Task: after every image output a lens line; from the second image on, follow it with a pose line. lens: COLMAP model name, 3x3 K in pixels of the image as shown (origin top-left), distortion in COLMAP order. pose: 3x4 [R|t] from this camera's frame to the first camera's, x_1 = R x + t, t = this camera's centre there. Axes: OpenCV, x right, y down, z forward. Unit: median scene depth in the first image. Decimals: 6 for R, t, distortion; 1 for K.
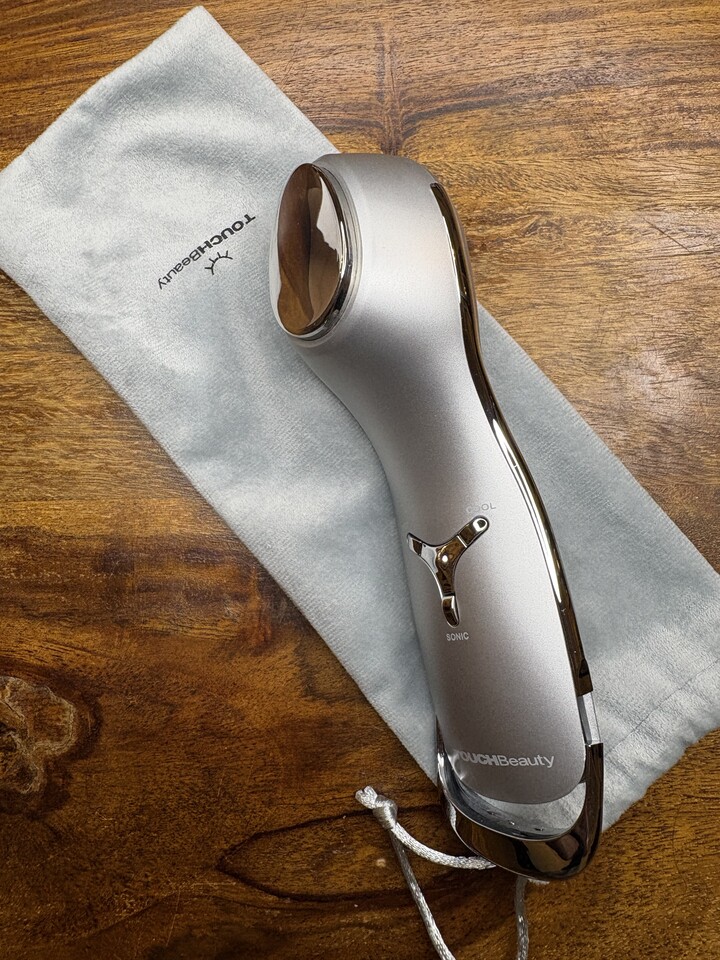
lens RADIAL K [[737.1, 0, 362.3], [0, 737.1, 470.8], [0, 0, 1]] dist [0.015104, -0.009624]
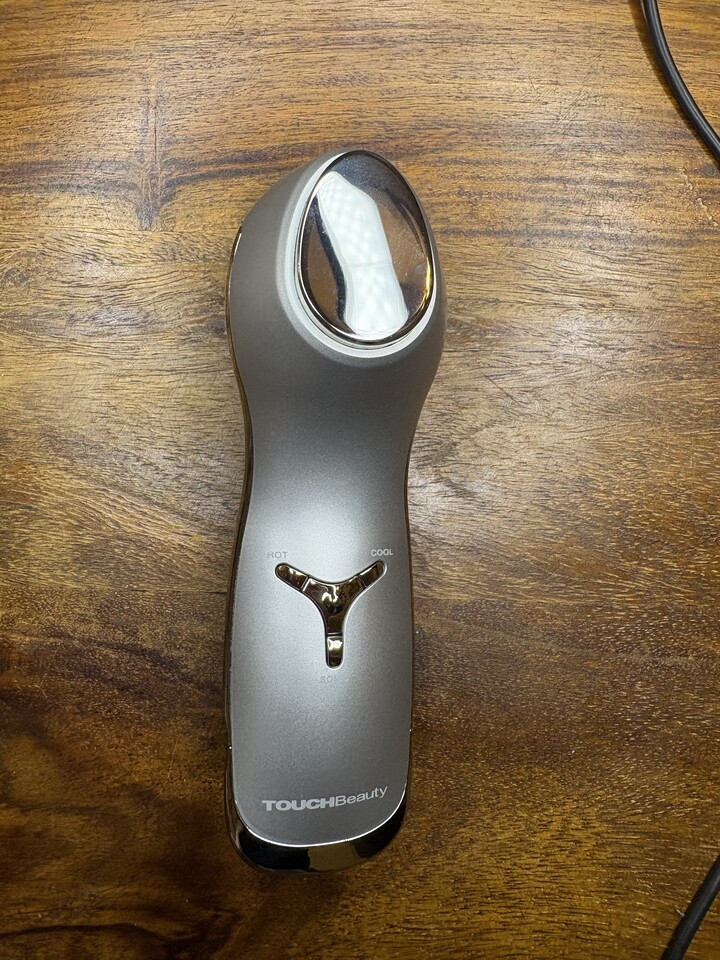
lens RADIAL K [[737.1, 0, 378.8], [0, 737.1, 457.5], [0, 0, 1]] dist [0.015104, -0.009624]
pose [[0.997961, 0.059742, 0.022470, 0.329259], [-0.060542, 0.997487, 0.036791, -0.183407], [-0.020216, -0.038076, 0.999070, 0.053284]]
